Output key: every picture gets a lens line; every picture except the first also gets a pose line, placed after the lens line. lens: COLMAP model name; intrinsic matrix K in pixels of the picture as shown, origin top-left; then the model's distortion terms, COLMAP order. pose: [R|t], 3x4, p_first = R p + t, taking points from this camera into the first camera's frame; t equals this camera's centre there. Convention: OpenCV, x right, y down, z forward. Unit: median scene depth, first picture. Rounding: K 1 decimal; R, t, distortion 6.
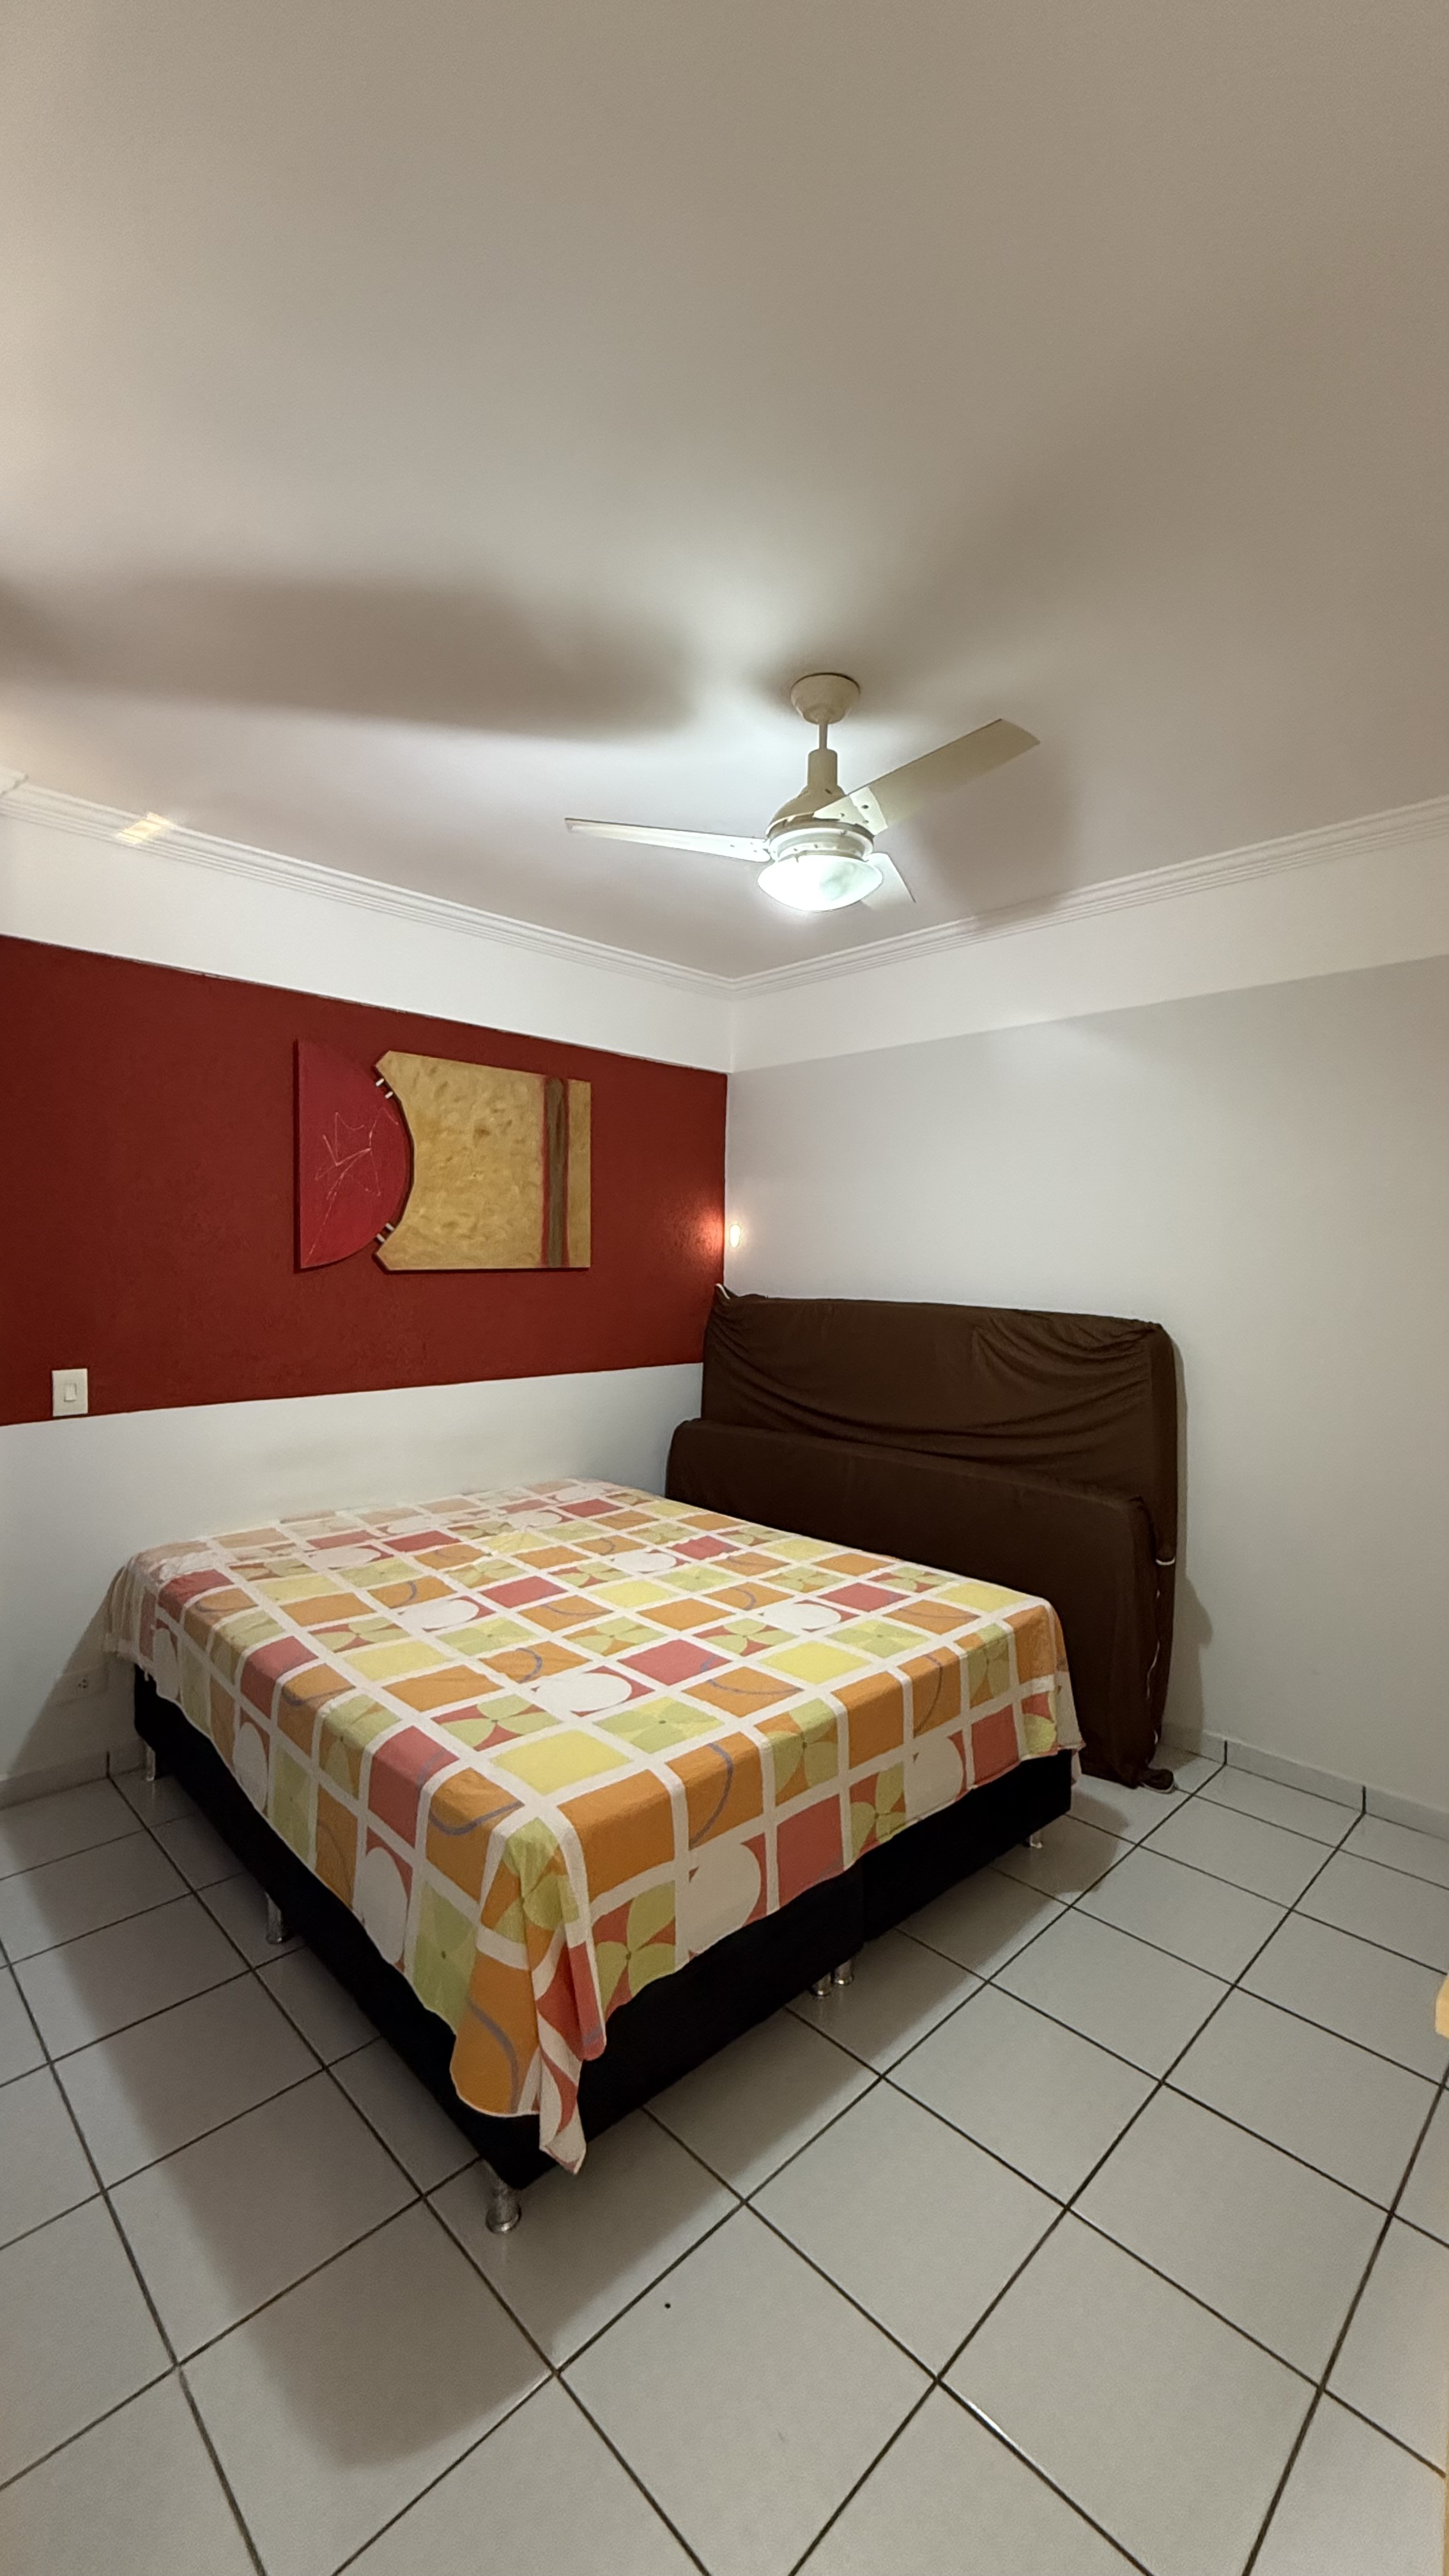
lens RADIAL K [[1027.8, 0, 717.0], [0, 1027.8, 1250.5], [0, 0, 1]] dist [-0.011328, -0.000035]
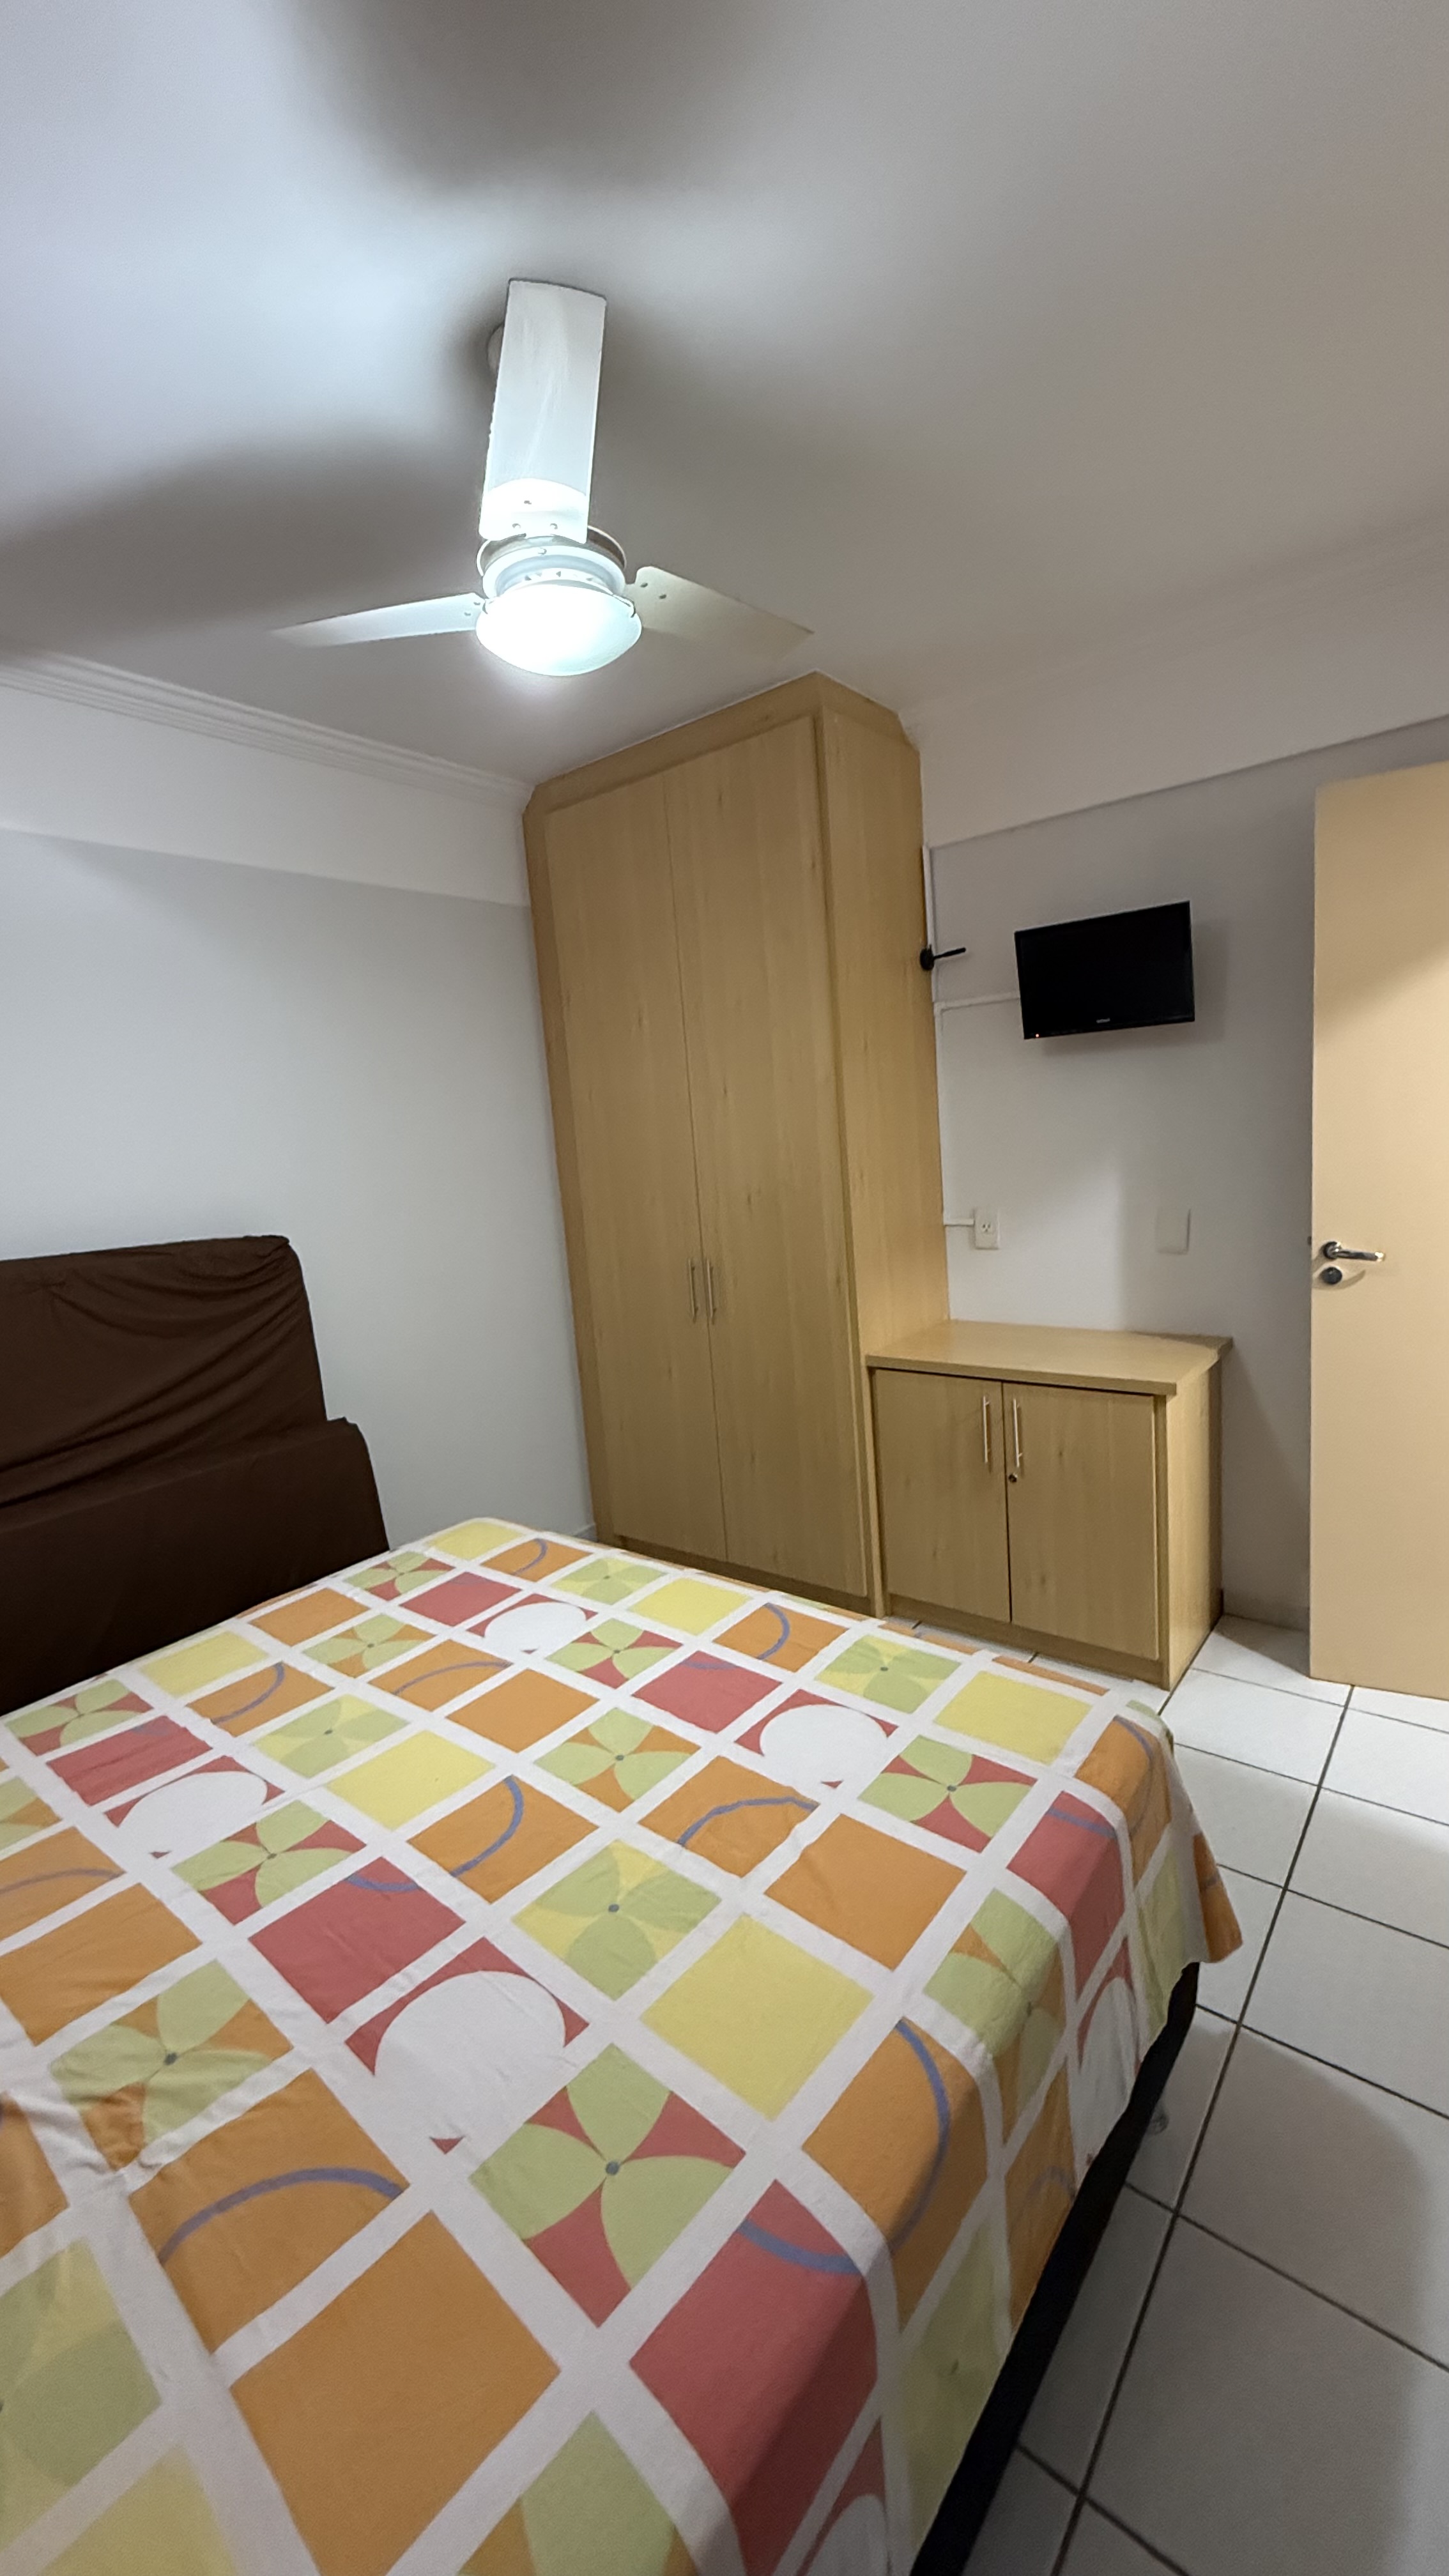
lens RADIAL K [[1039.0, 0, 723.8], [0, 1039.0, 1263.9], [0, 0, 1]] dist [-0.001601, -0.000058]
pose [[-0.122505, -0.134362, 0.983331, -0.649521], [0.068881, 0.987253, 0.143479, -0.009133], [-0.990075, 0.085309, -0.111689, 0.916679]]
